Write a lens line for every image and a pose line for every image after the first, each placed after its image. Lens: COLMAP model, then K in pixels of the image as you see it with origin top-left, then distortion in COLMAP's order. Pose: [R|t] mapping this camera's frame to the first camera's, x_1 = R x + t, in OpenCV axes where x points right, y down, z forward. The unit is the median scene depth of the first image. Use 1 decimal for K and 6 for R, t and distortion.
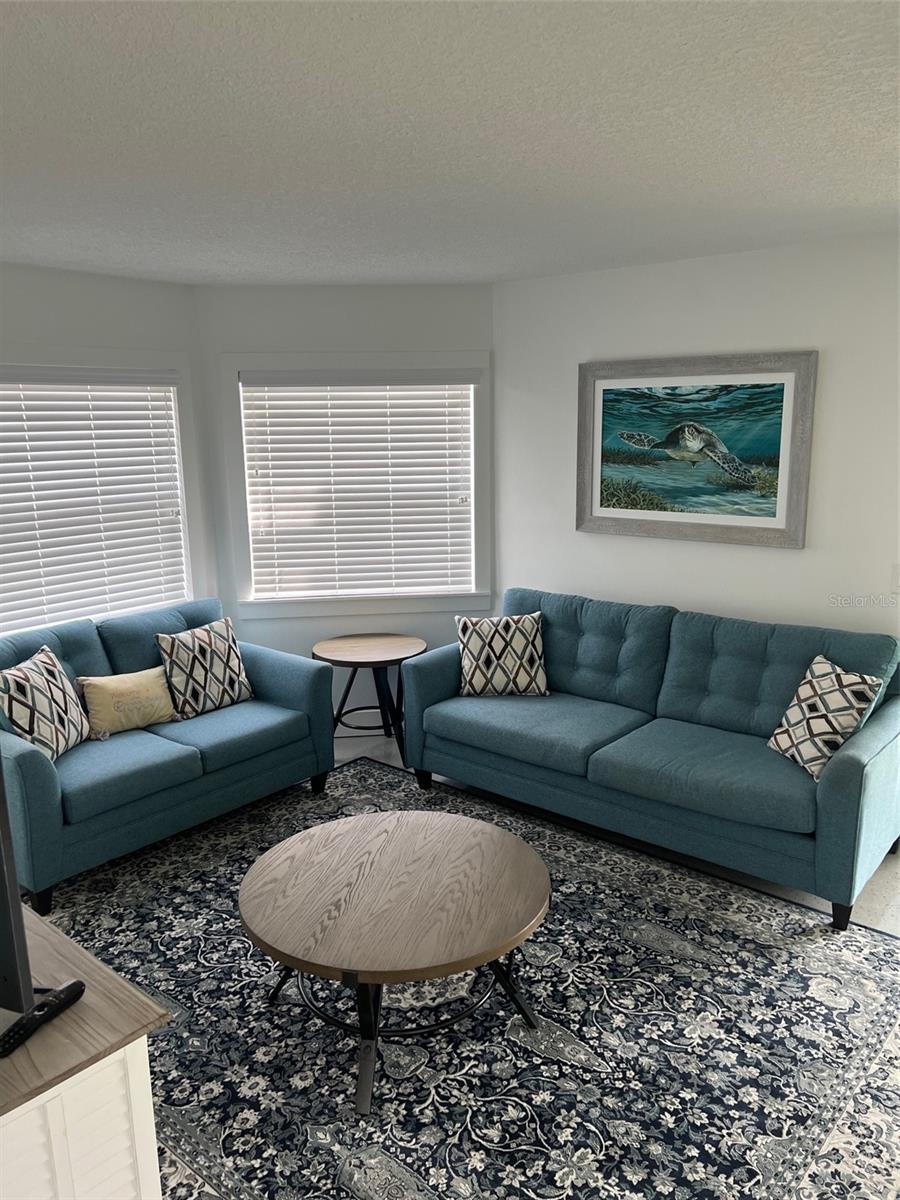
lens RADIAL K [[881.7, 0, 447.7], [0, 881.7, 614.7], [0, 0, 1]] dist [0.064168, -0.081980]
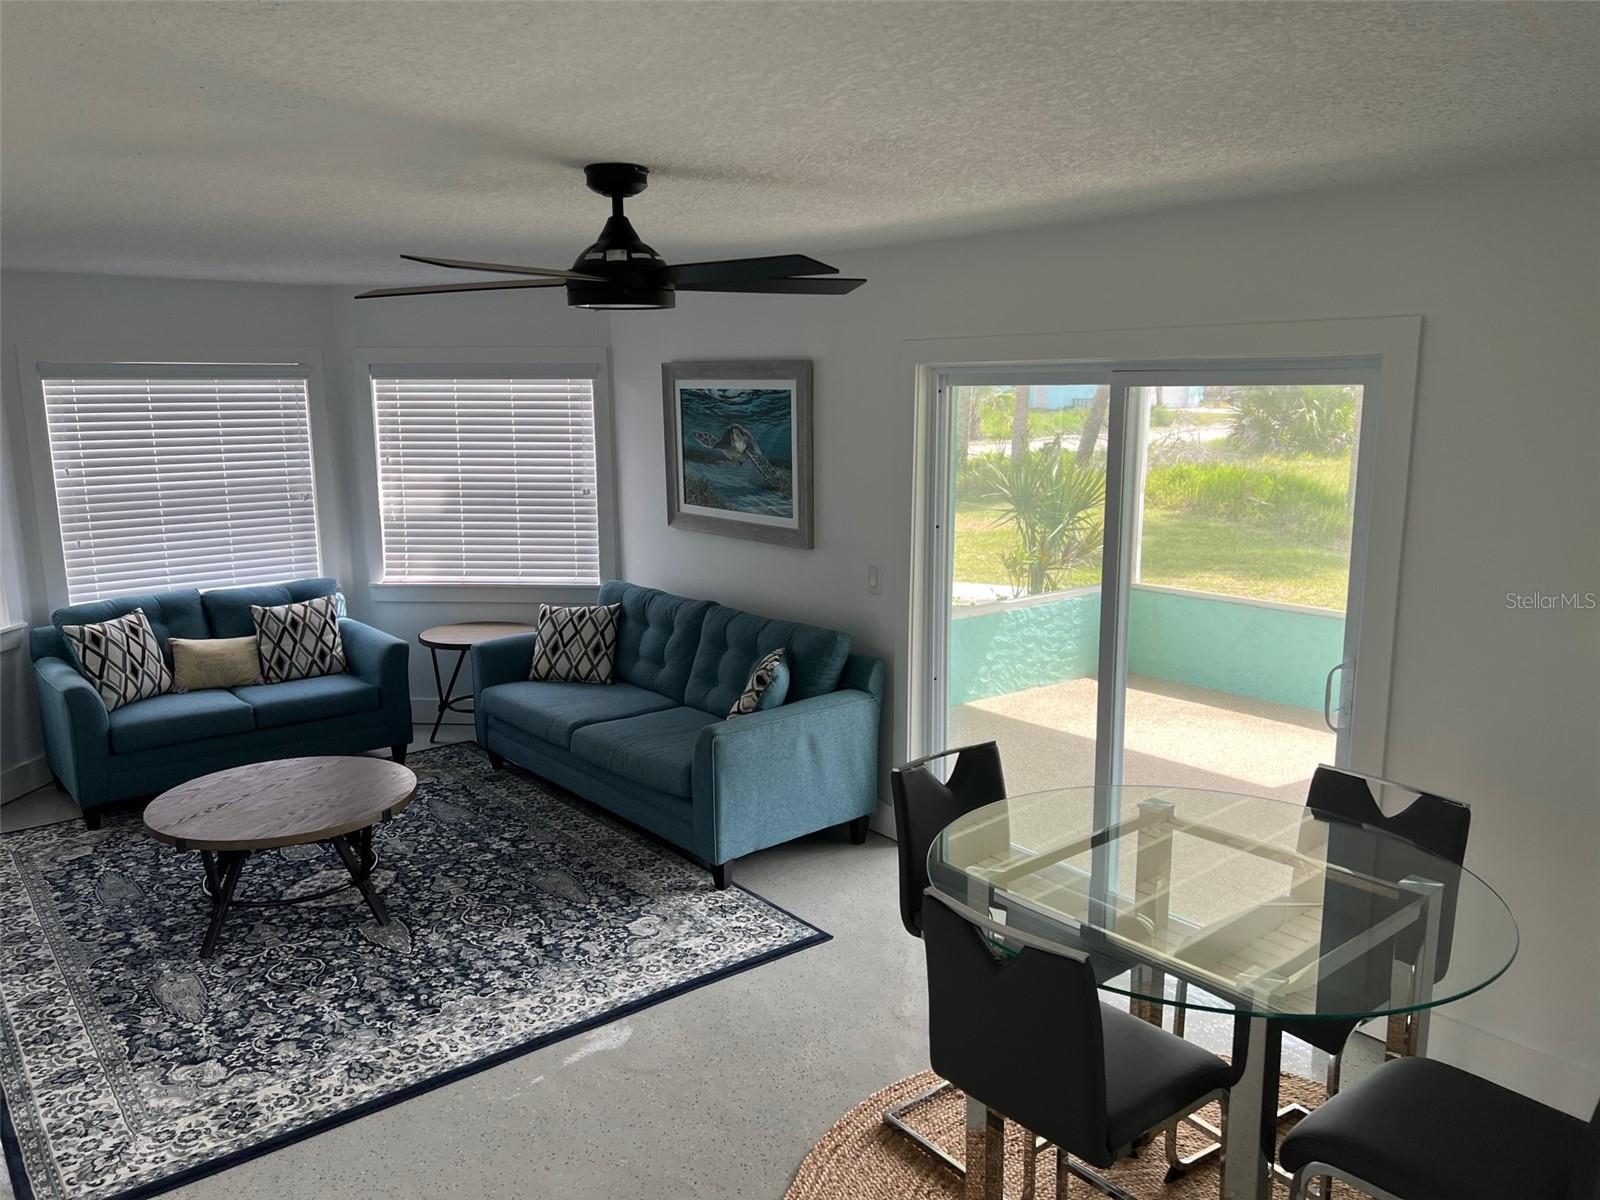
lens RADIAL K [[1175.6, 0, 798.0], [0, 1175.6, 611.5], [0, 0, 1]] dist [0.064168, -0.081980]
pose [[0.984090, 0.045639, -0.171712, 0.664619], [-0.050238, 0.998483, -0.022528, 0.032052], [0.170423, 0.030796, 0.984890, -0.373060]]
